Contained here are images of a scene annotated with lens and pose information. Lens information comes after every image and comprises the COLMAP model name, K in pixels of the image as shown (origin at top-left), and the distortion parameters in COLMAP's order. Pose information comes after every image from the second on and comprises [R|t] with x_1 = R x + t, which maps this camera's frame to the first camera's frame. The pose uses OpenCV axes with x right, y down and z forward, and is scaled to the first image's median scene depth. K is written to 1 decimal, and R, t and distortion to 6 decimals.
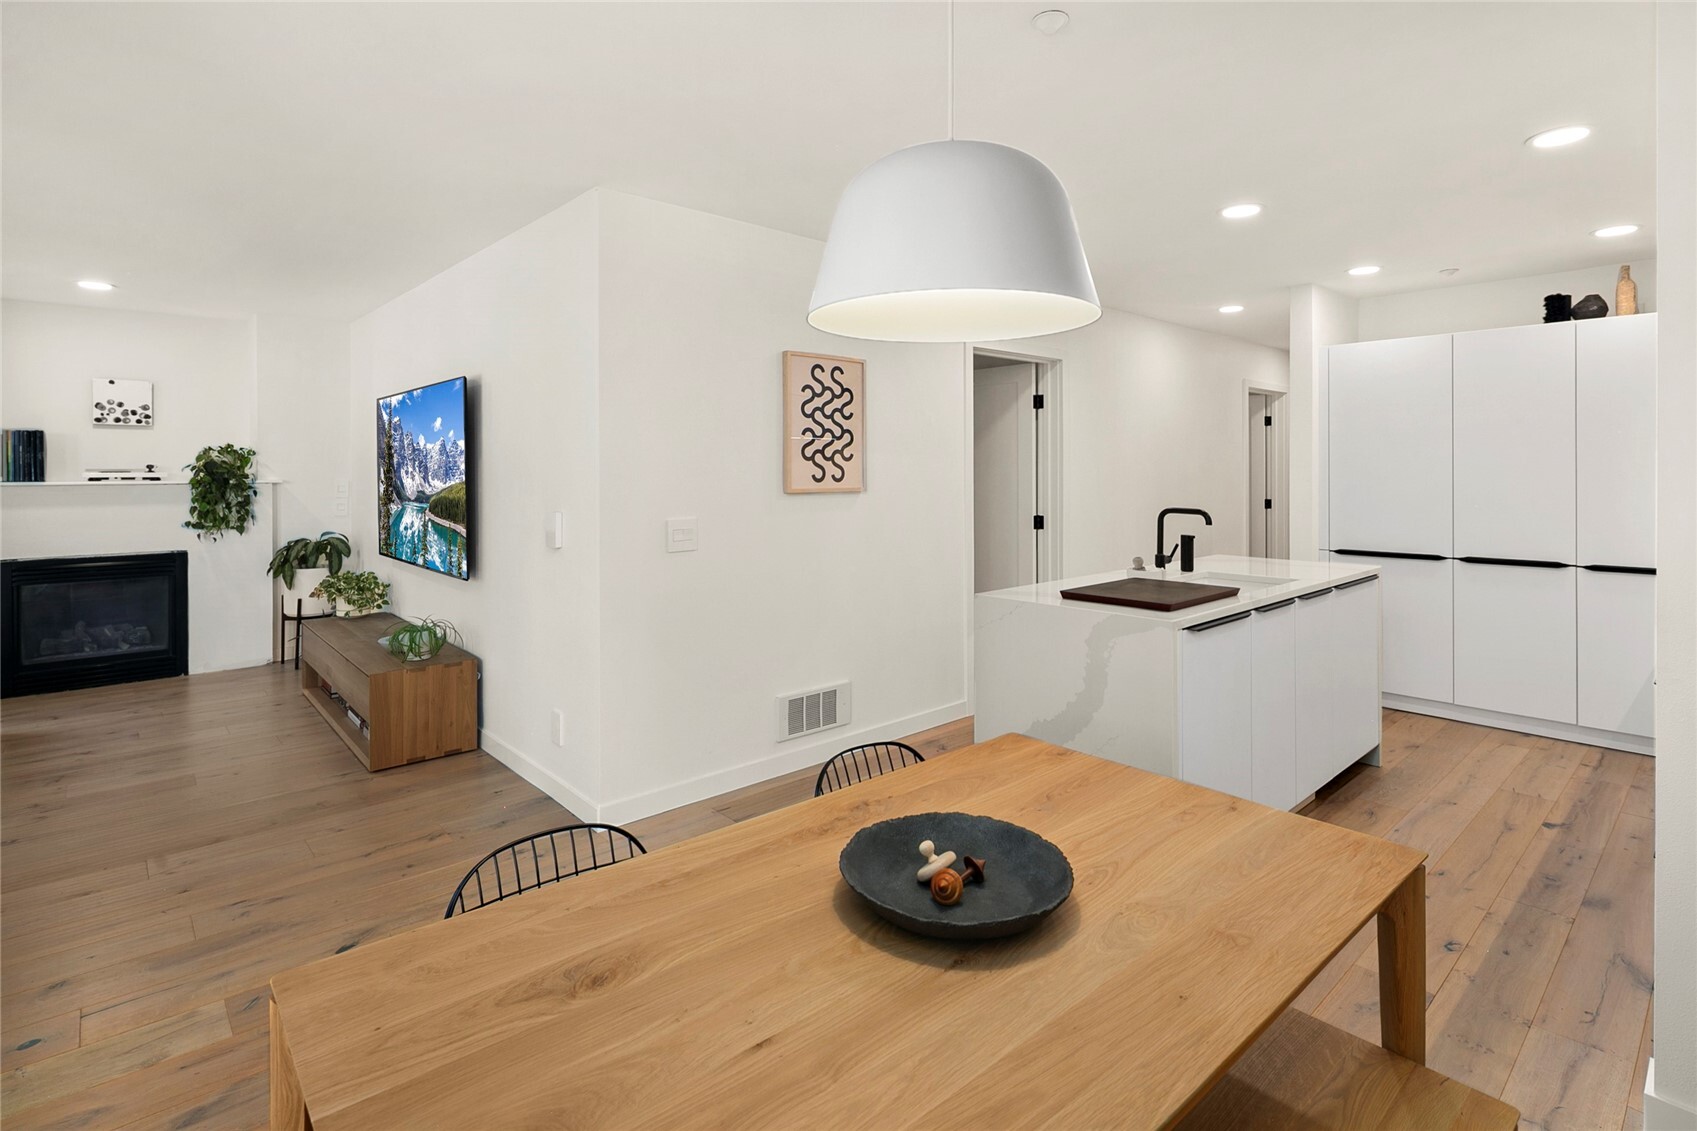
lens RADIAL K [[828.1, 0, 849.2], [0, 828.1, 468.0], [0, 0, 1]] dist [0.000240, 0.000197]
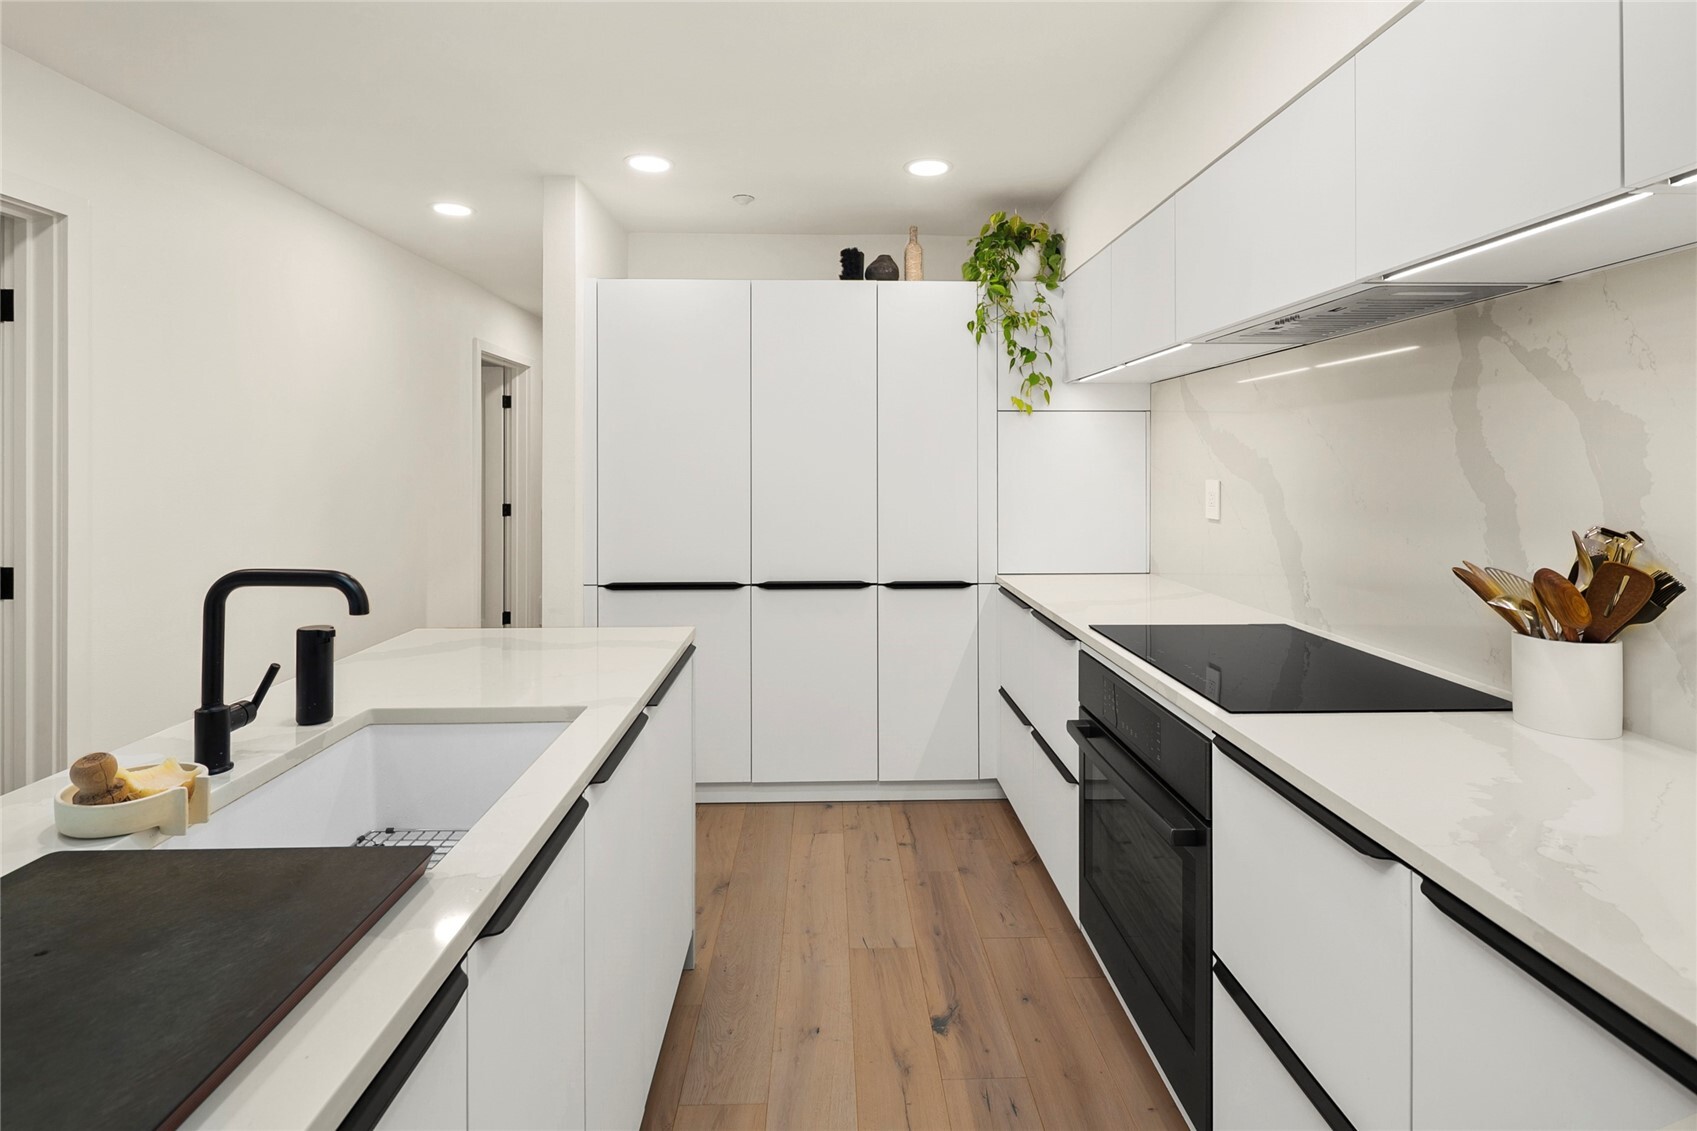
lens RADIAL K [[828.1, 0, 849.2], [0, 828.1, 468.0], [0, 0, 1]] dist [0.000240, 0.000197]
pose [[0.649892, 0.000080, 0.760027, 0.234996], [-0.002502, 0.999995, 0.002035, 0.003376], [-0.760023, -0.003224, 0.649888, 0.474639]]
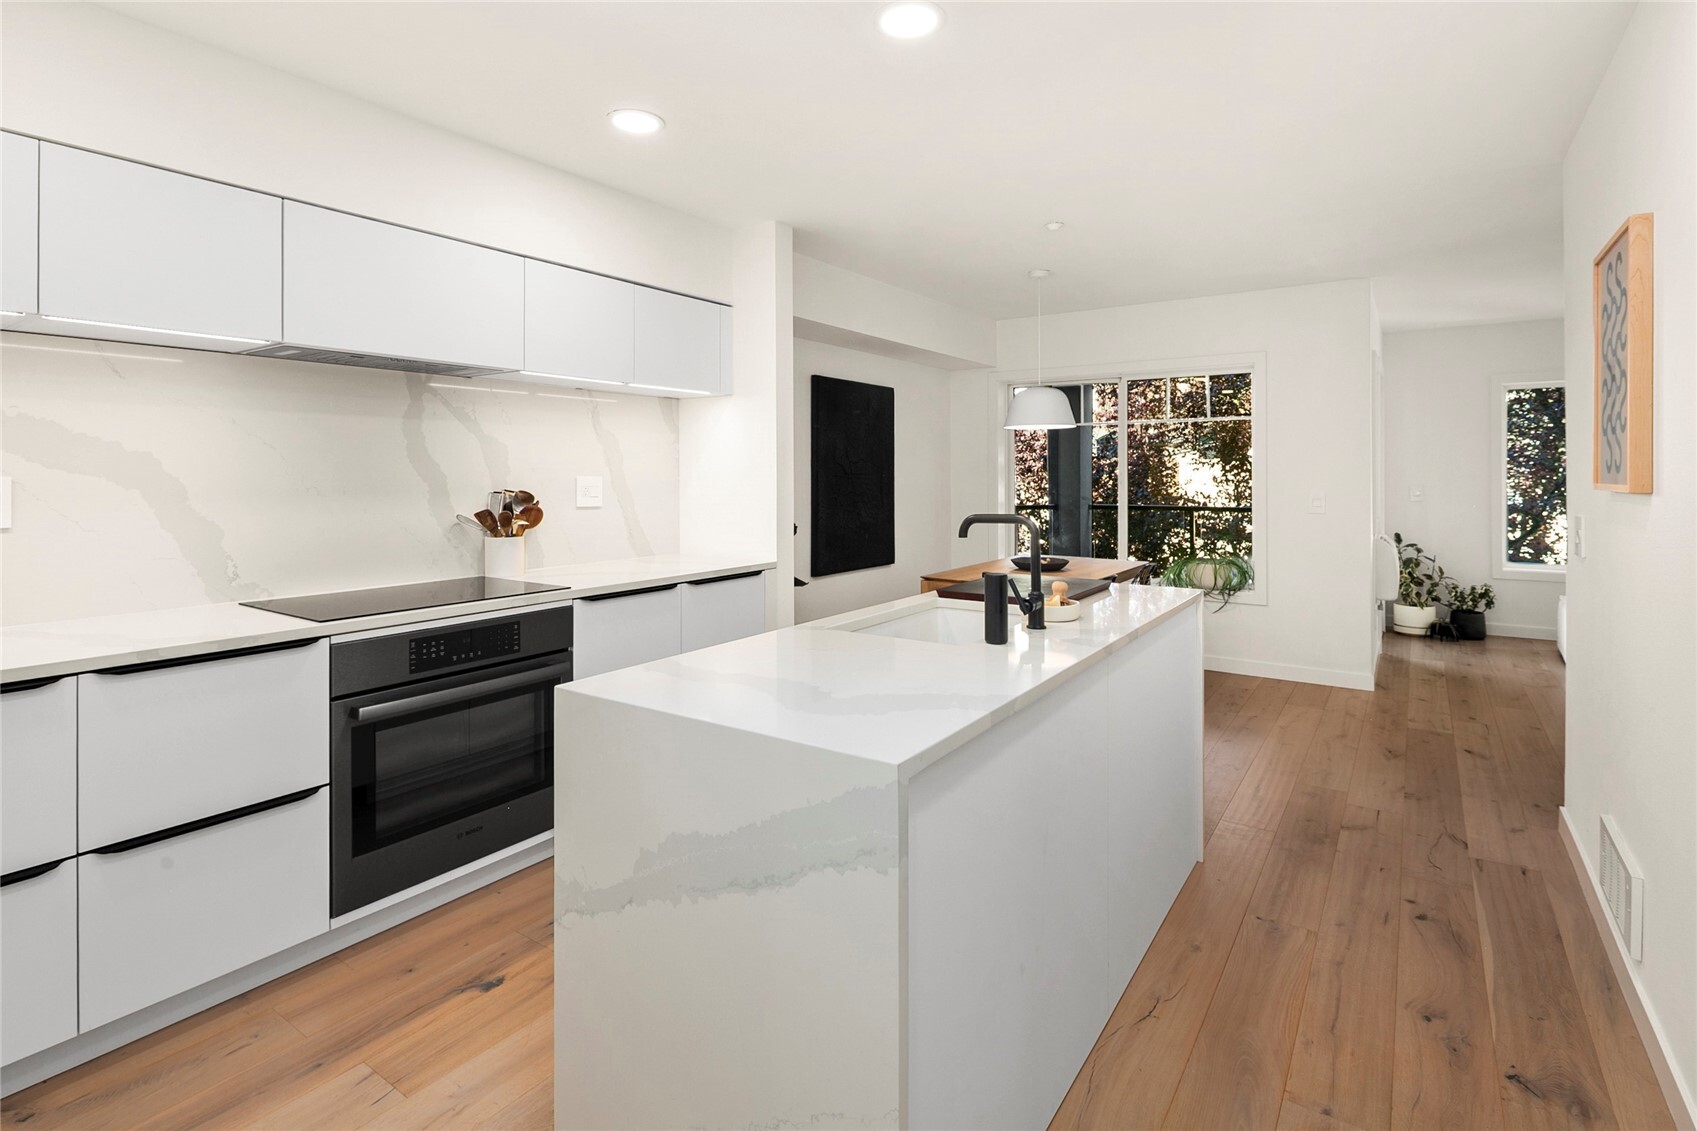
lens RADIAL K [[828.1, 0, 849.2], [0, 828.1, 468.0], [0, 0, 1]] dist [0.000240, 0.000197]
pose [[-0.974155, 0.000592, -0.225880, 0.520184], [0.001819, 0.999985, -0.005226, 0.011162], [0.225873, -0.005502, -0.974141, 1.255190]]
